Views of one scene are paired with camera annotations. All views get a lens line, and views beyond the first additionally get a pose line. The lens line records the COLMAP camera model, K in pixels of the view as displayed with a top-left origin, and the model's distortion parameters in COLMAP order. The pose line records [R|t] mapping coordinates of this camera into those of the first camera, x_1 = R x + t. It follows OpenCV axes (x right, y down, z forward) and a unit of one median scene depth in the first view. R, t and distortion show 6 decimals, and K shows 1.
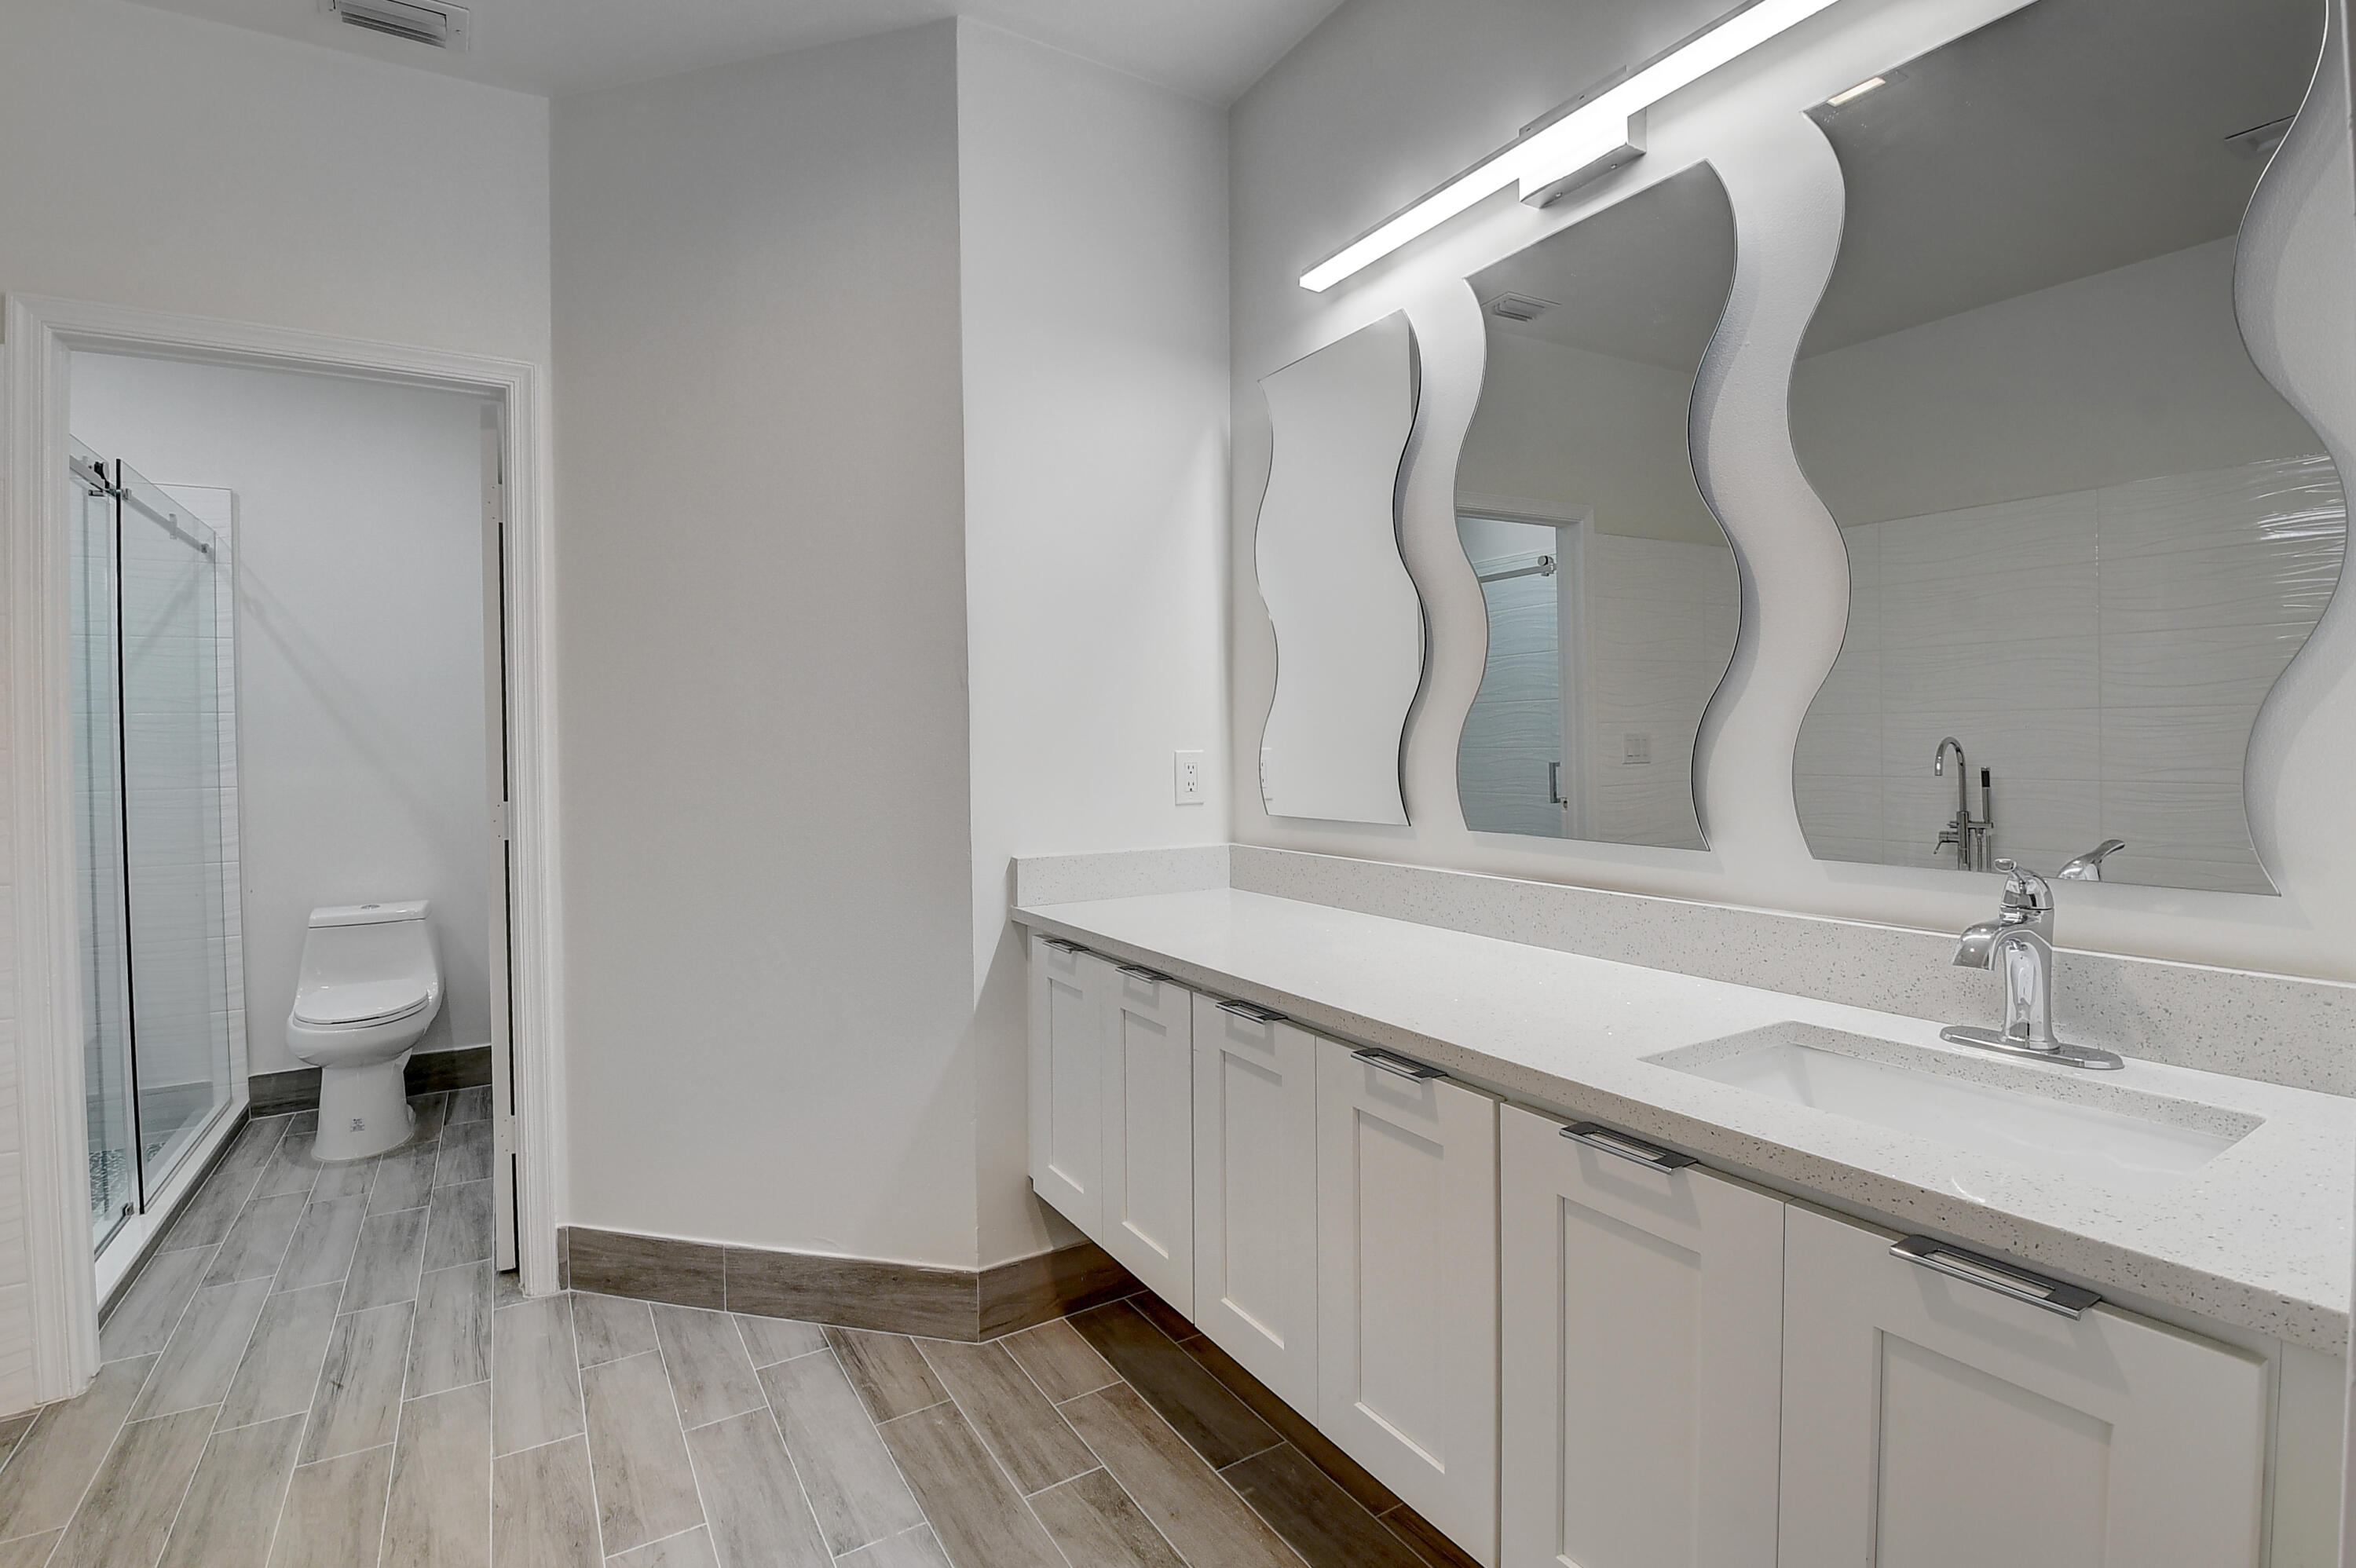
lens RADIAL K [[1053.4, 0, 1156.9], [0, 1053.4, 751.6], [0, 0, 1]] dist [0.002140, -0.018777]
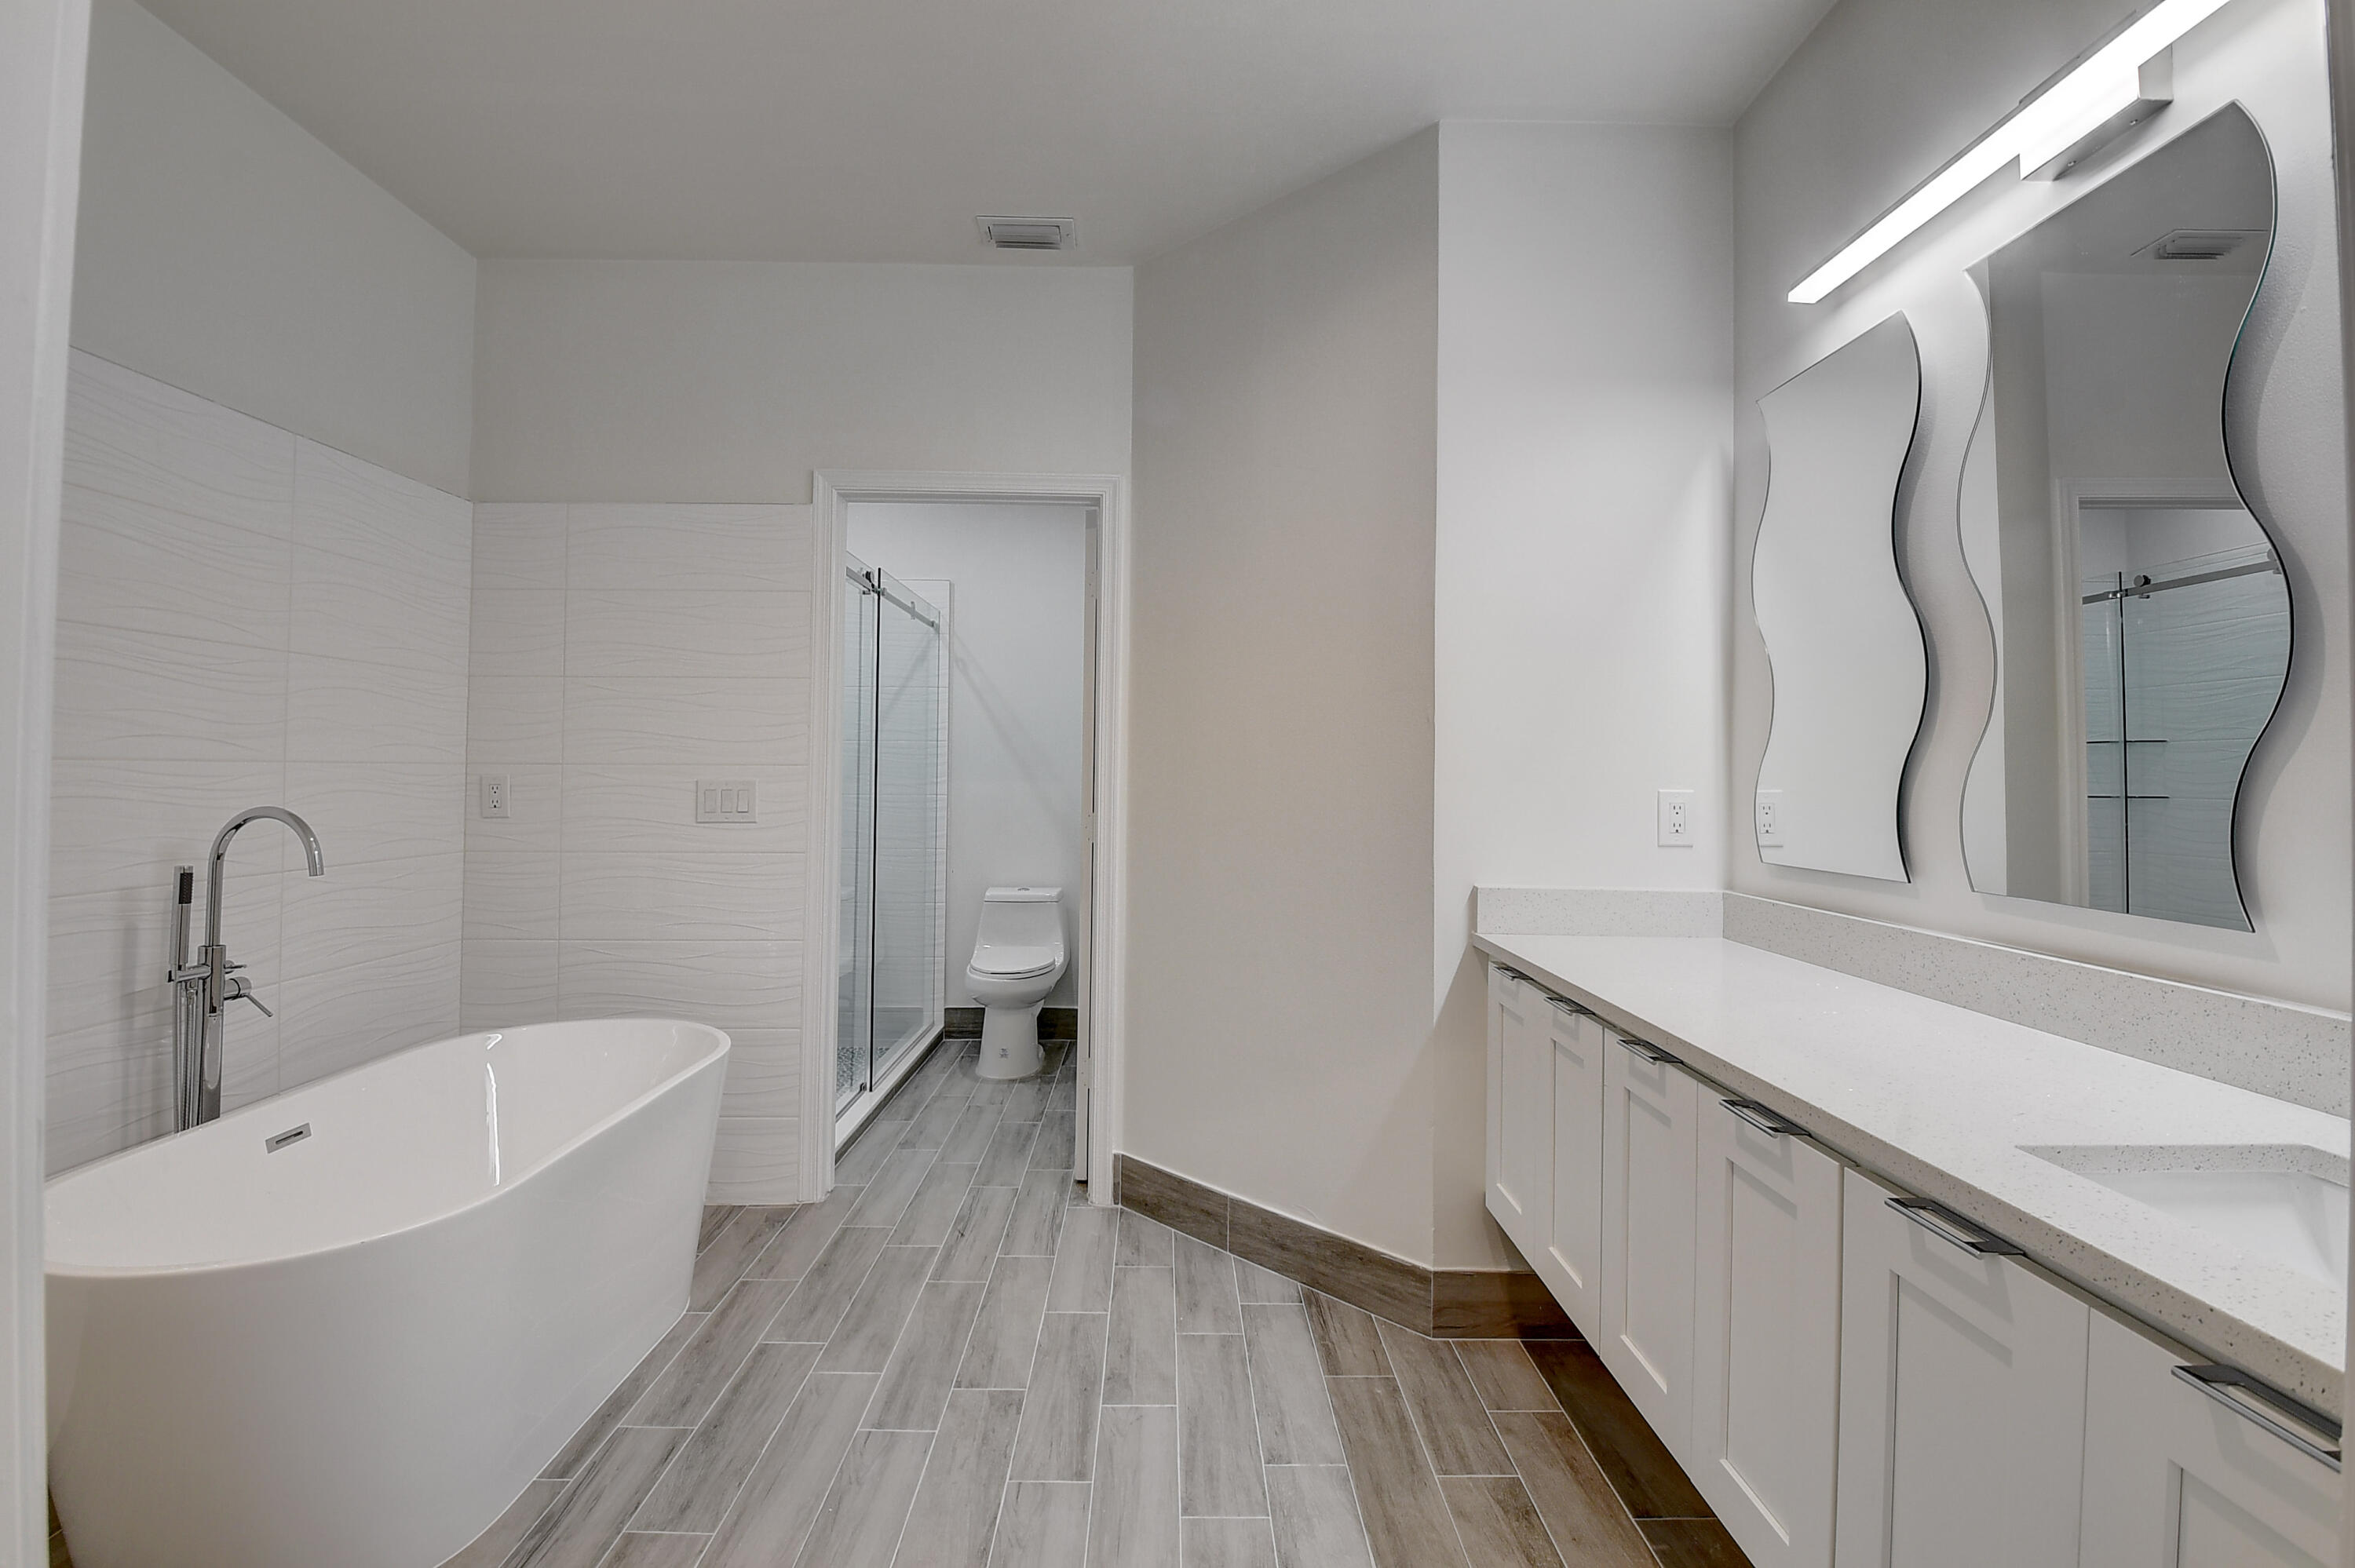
lens RADIAL K [[1033.4, 0, 1183.7], [0, 1033.4, 754.6], [0, 0, 1]] dist [-0.000772, -0.018320]
pose [[0.867101, 0.015329, -0.497897, 0.116633], [-0.029826, 0.999331, -0.021176, -0.000619], [0.497239, 0.033212, 0.866978, -0.050193]]
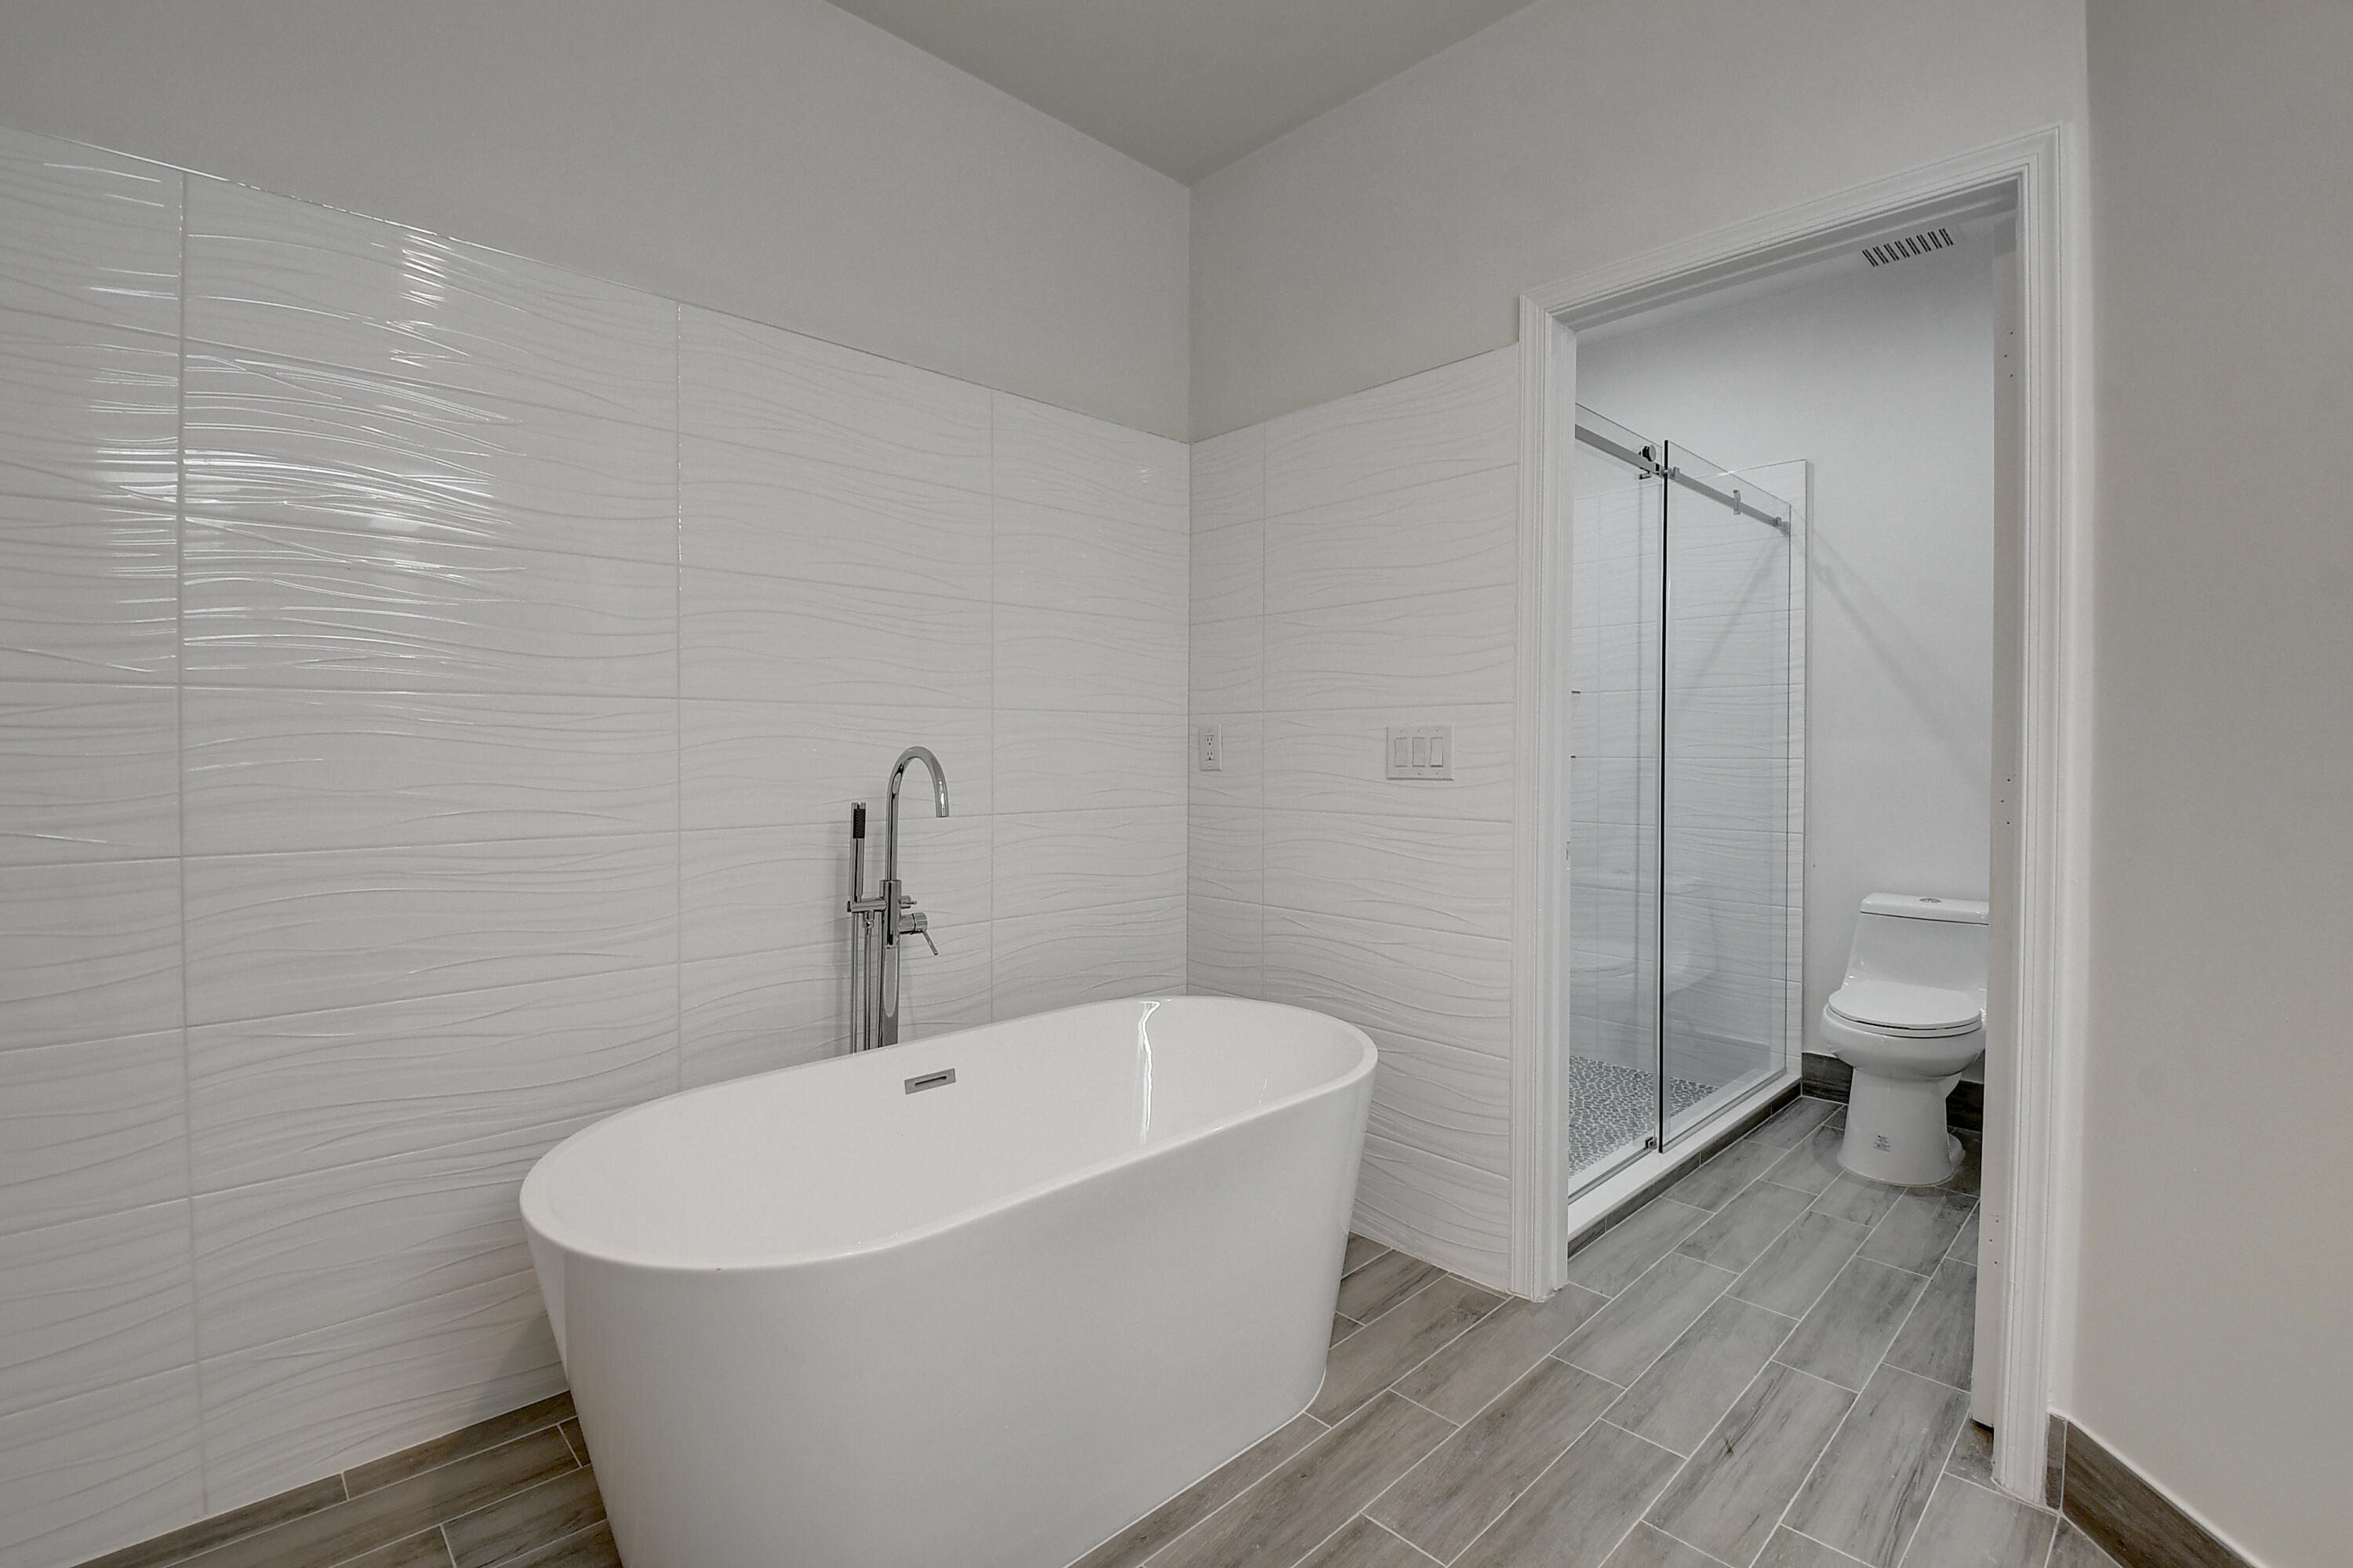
lens RADIAL K [[1052.2, 0, 1155.4], [0, 1052.2, 751.6], [0, 0, 1]] dist [0.002140, -0.018777]
pose [[0.215628, 0.024524, -0.976168, -0.065402], [-0.018420, 0.999609, 0.021044, 0.029417], [0.976302, 0.013444, 0.215996, 0.308557]]
